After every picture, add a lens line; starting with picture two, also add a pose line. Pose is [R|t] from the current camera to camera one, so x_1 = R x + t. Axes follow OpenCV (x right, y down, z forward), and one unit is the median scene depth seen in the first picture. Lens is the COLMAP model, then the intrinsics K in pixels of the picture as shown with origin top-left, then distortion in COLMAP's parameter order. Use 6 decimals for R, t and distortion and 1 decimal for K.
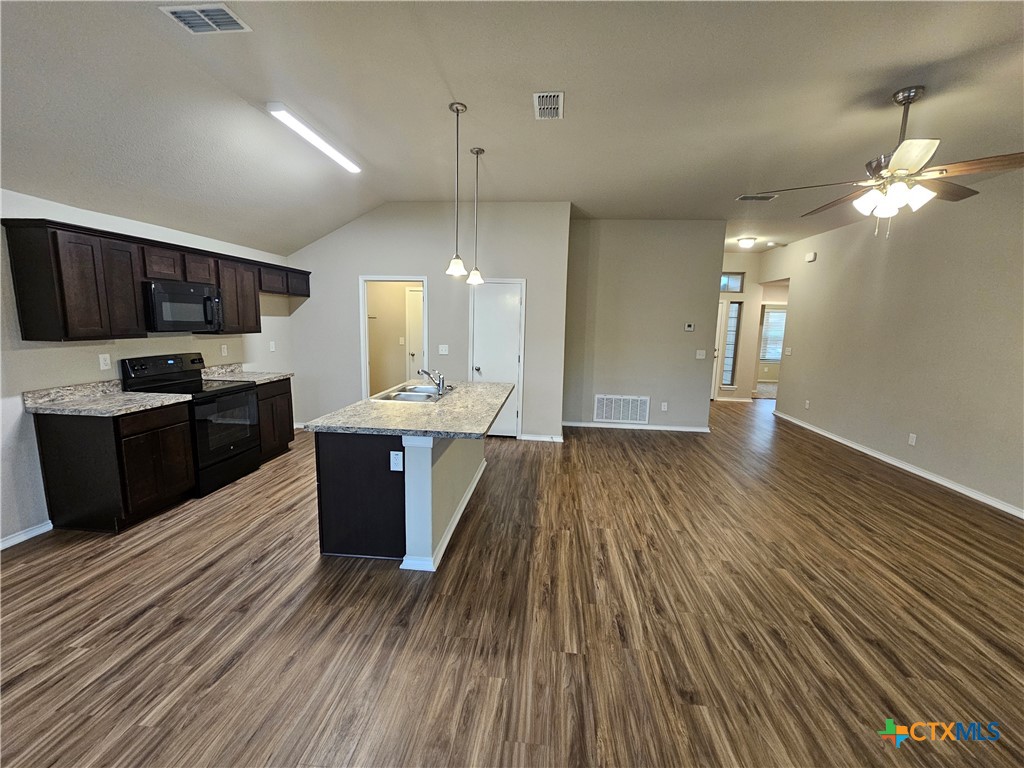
lens RADIAL K [[414.3, 0, 516.1], [0, 414.3, 380.6], [0, 0, 1]] dist [-0.000210, -0.000003]
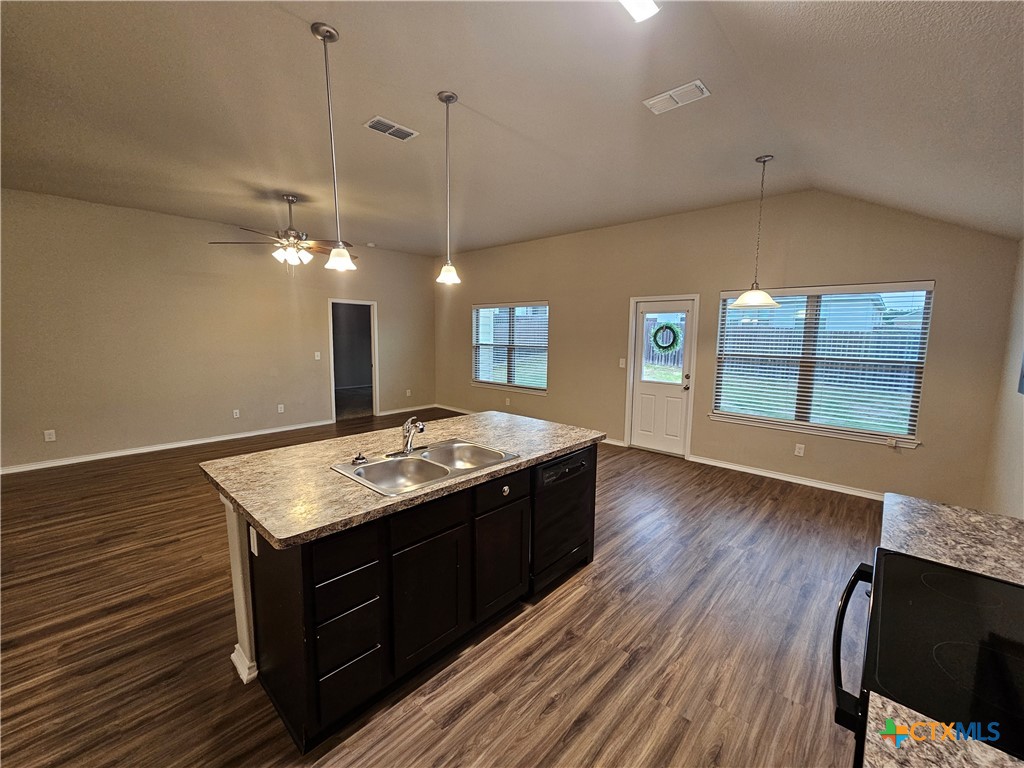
lens RADIAL K [[414.3, 0, 515.9], [0, 414.3, 386.1], [0, 0, 1]] dist [-0.000210, -0.000003]
pose [[-0.790182, -0.111459, 0.602652, -0.602905], [0.056490, 0.965892, 0.252707, -0.187677], [-0.610264, 0.233728, -0.756934, 1.210879]]
